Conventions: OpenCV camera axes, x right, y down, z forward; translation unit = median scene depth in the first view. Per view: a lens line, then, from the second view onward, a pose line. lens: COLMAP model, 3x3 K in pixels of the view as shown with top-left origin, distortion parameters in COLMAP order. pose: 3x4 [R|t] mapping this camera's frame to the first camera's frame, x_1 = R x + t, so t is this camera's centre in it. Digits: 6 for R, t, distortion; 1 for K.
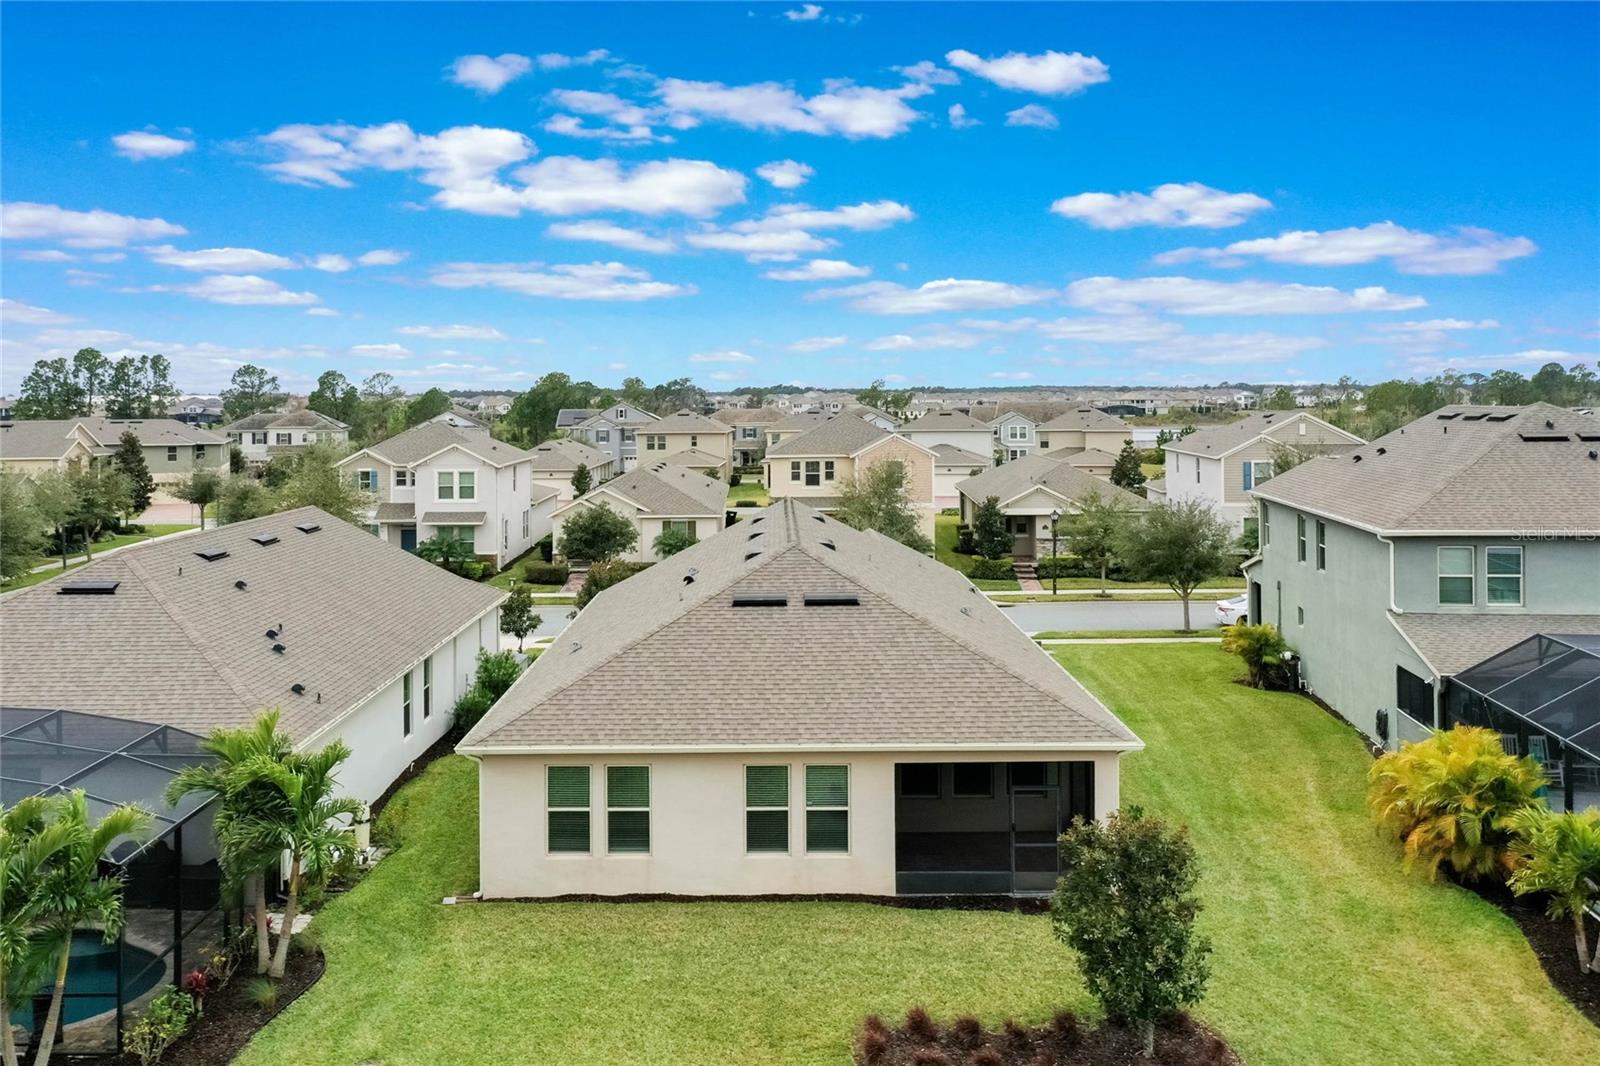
lens RADIAL K [[1327.4, 0, 766.3], [0, 1327.4, 397.5], [0, 0, 1]] dist [0.001404, 0.001197]
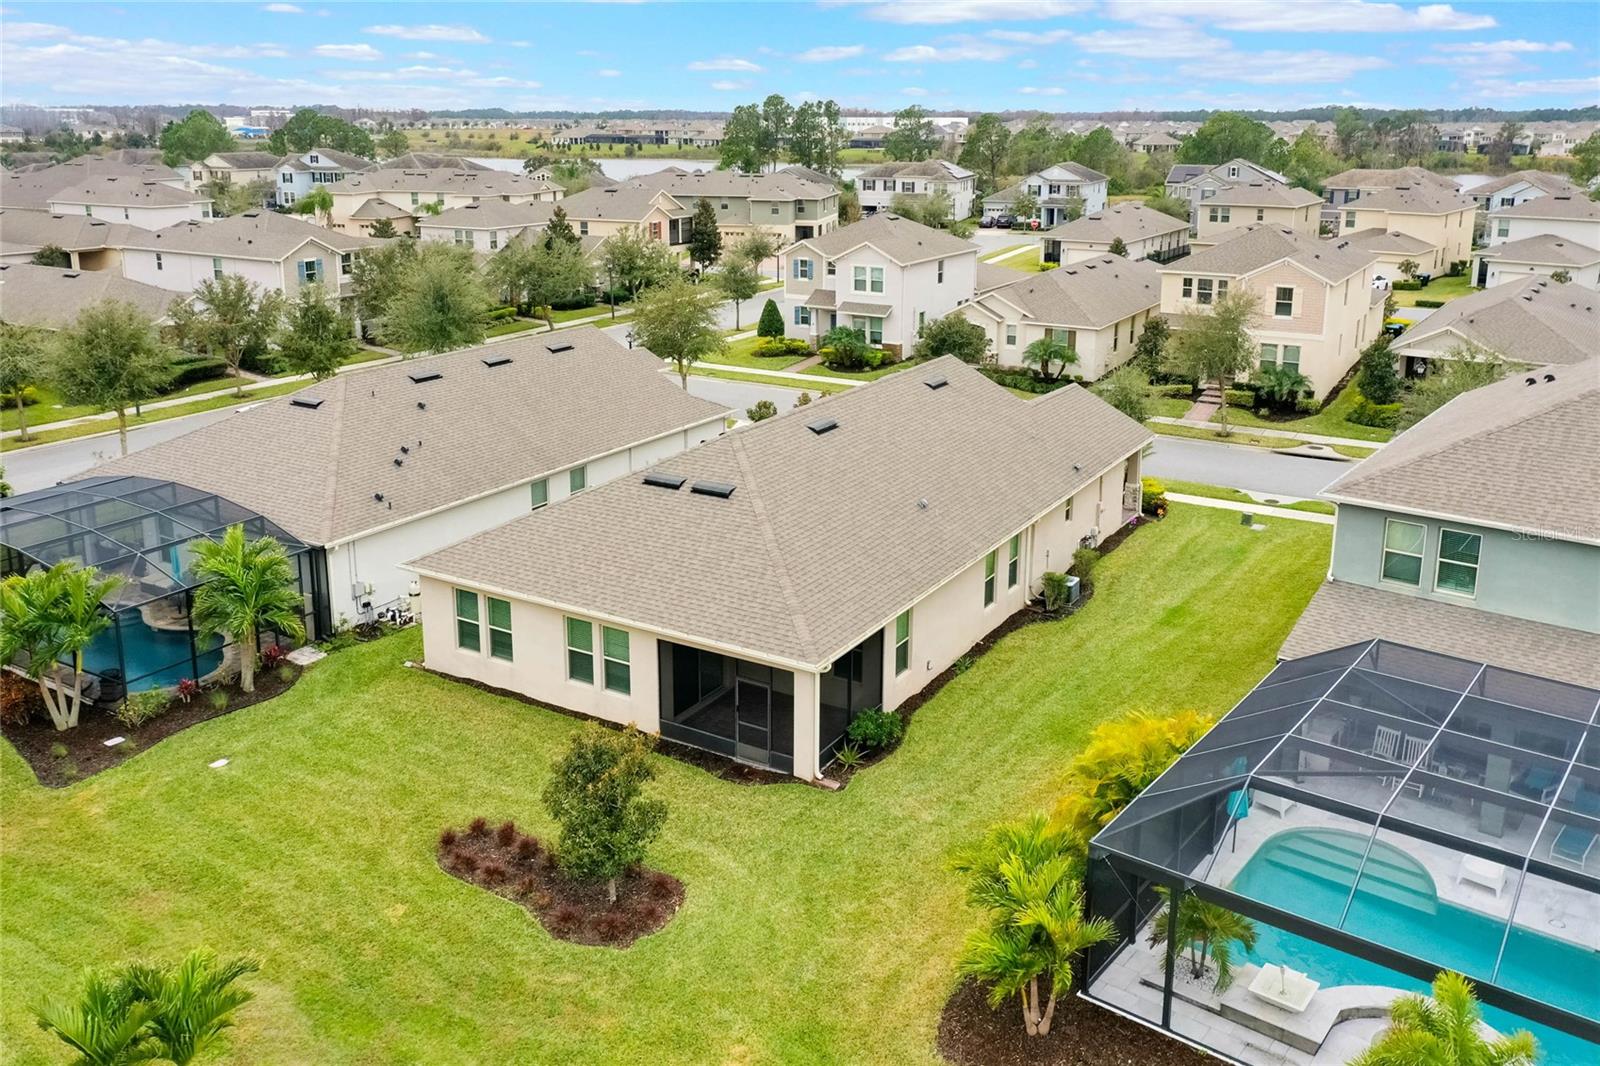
lens RADIAL K [[1322.2, 0, 795.4], [0, 1322.2, 413.0], [0, 0, 1]] dist [0.002843, -0.002507]
pose [[0.859619, 0.121781, -0.496209, 0.601542], [-0.008599, 0.974490, 0.224266, -0.157770], [0.510862, -0.188517, 0.838738, 0.050232]]
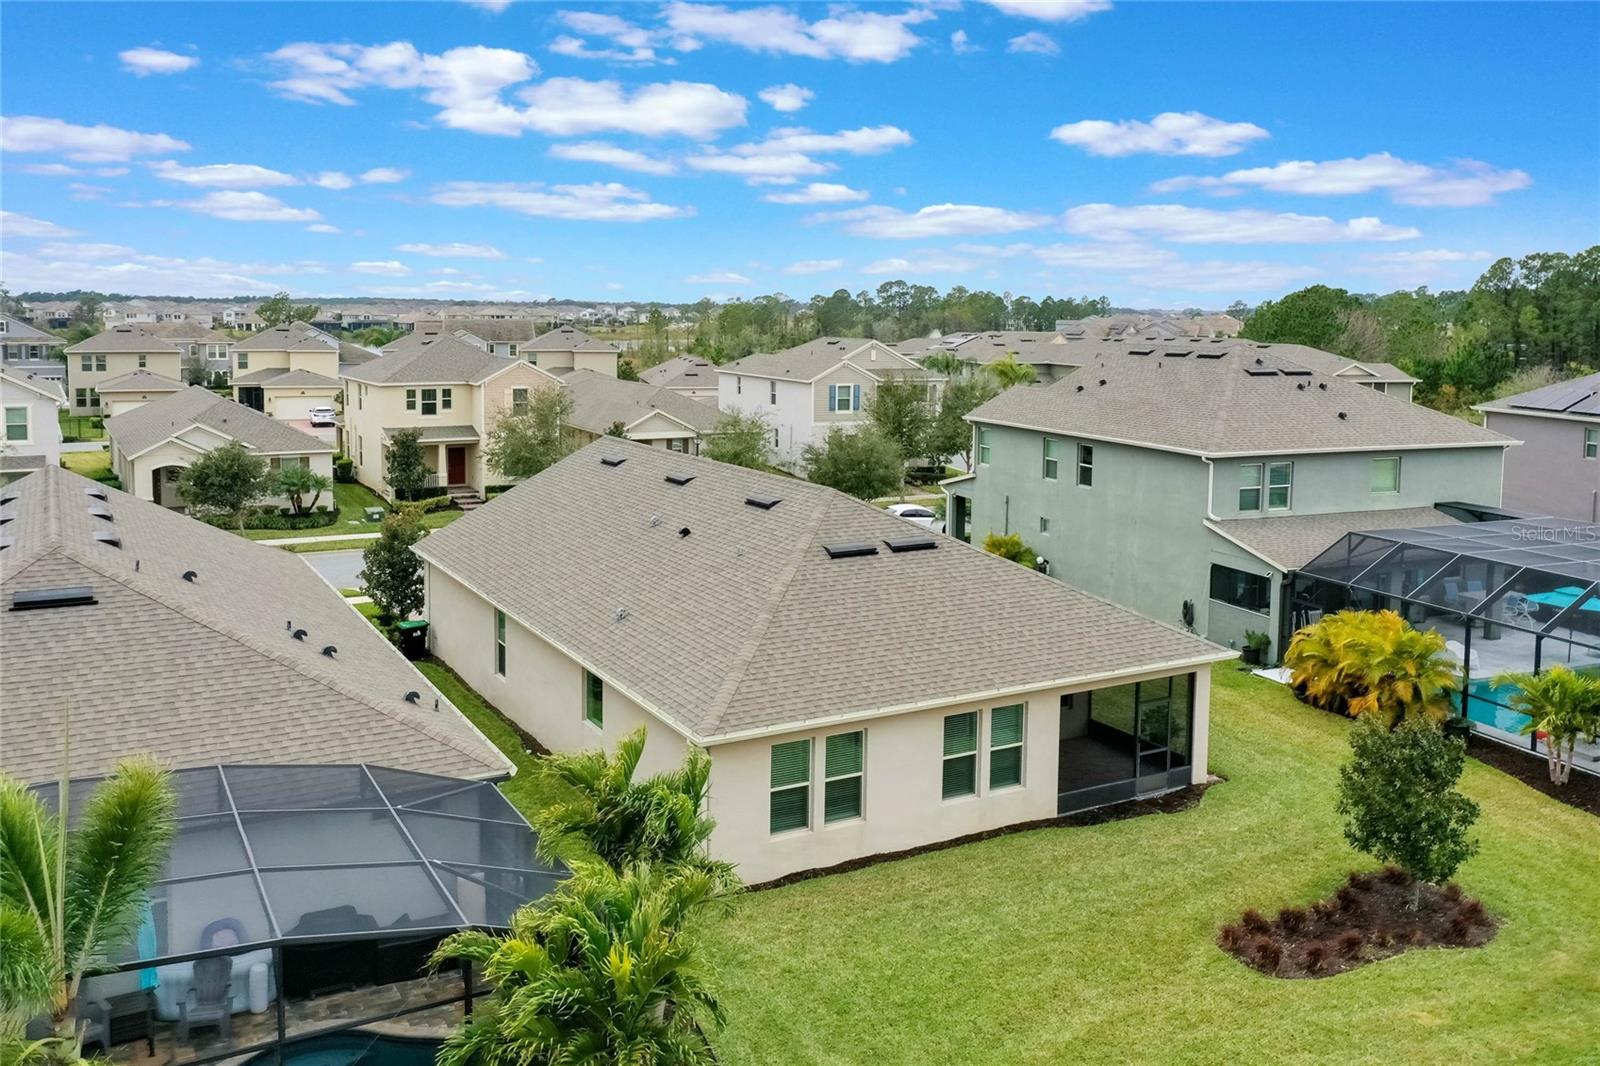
lens RADIAL K [[1303.1, 0, 764.5], [0, 1303.1, 422.4], [0, 0, 1]] dist [0.002166, -0.002126]
pose [[0.875600, -0.024149, 0.482433, -0.458812], [-0.017279, 0.996544, 0.081244, -0.017331], [-0.482728, -0.079473, 0.872157, 0.167191]]
